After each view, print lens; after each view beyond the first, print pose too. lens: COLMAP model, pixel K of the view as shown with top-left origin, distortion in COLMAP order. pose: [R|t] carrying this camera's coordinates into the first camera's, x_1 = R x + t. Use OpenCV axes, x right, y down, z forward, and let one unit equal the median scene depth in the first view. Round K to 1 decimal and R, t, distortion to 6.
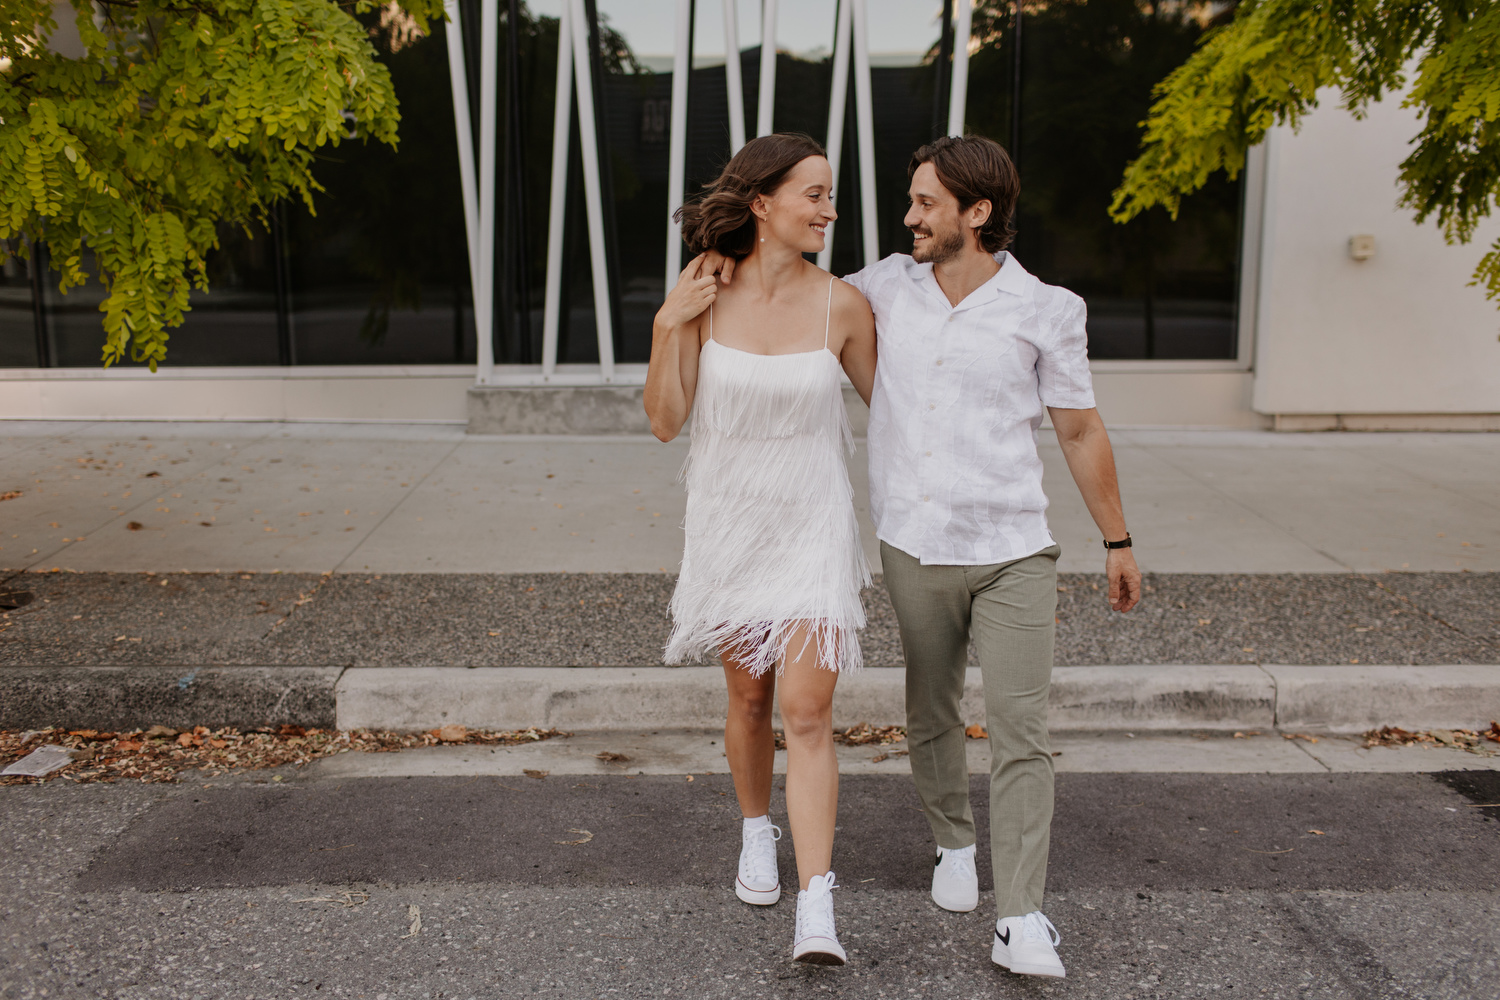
lens RADIAL K [[1522.7, 0, 796.2], [0, 1522.7, 496.5], [0, 0, 1]] dist [-0.002241, 0.011194]
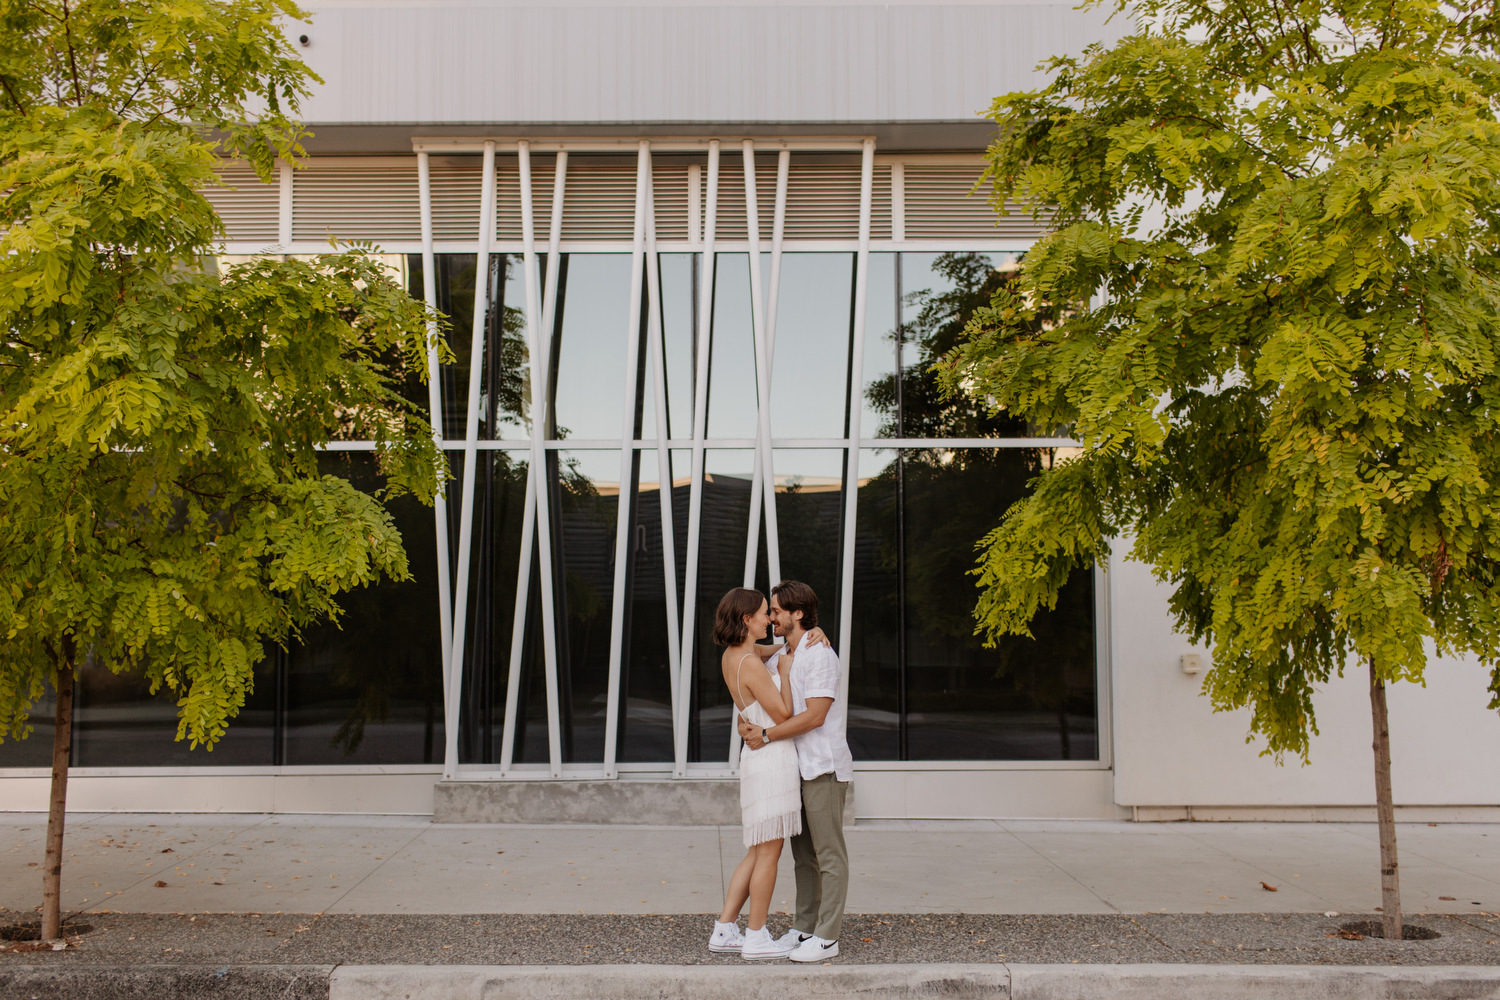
lens RADIAL K [[1522.7, 0, 796.2], [0, 1522.7, 496.5], [0, 0, 1]] dist [-0.002241, 0.011194]
pose [[0.999825, 0.003036, 0.018485, 0.066711], [0.002055, 0.963044, -0.269335, 0.055315], [-0.018619, 0.269326, 0.962869, -0.323329]]
